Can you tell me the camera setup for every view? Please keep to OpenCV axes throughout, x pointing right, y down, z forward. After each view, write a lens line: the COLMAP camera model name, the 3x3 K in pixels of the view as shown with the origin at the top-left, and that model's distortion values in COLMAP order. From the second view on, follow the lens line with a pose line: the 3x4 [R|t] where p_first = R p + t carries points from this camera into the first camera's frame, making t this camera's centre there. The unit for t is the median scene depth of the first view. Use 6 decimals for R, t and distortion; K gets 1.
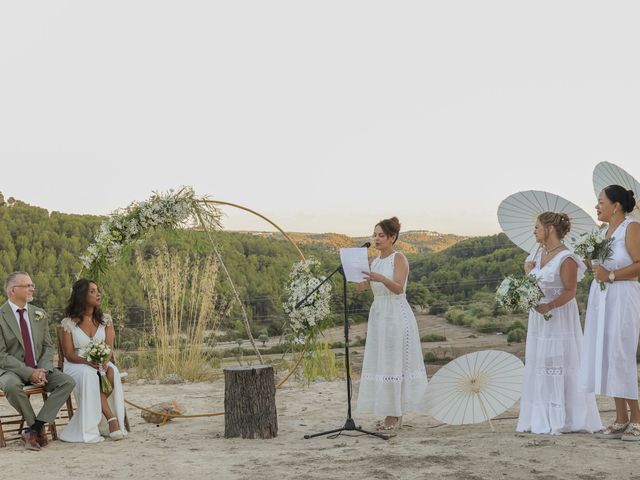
lens RADIAL K [[979.9, 0, 317.5], [0, 979.9, 235.1], [0, 0, 1]] dist [0.005075, 0.000000]
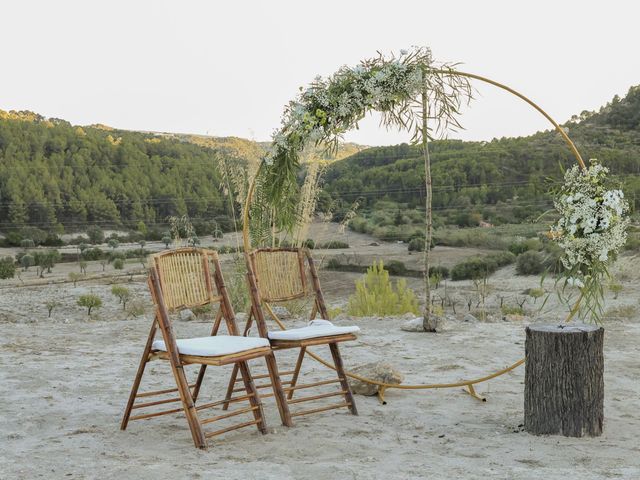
lens RADIAL K [[979.9, 0, 323.2], [0, 979.9, 240.4], [0, 0, 1]] dist [0.005075, 0.000000]
pose [[0.994140, 0.028691, 0.104219, -0.266878], [-0.039147, 0.994246, 0.099714, 0.016789], [-0.100759, -0.103210, 0.989543, 0.334183]]
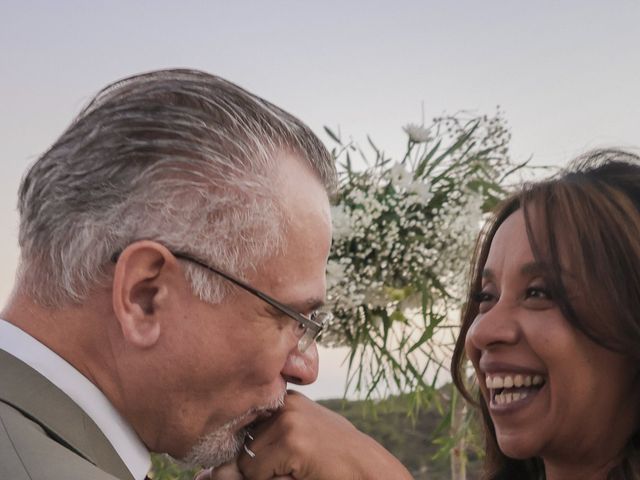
lens RADIAL K [[979.9, 0, 319.2], [0, 979.9, 240.3], [0, 0, 1]] dist [0.005075, 0.000000]
pose [[0.962836, 0.016206, 0.269599, -0.215749], [0.027764, 0.986971, -0.158484, 0.003301], [-0.268655, 0.160079, 0.949842, 0.829194]]
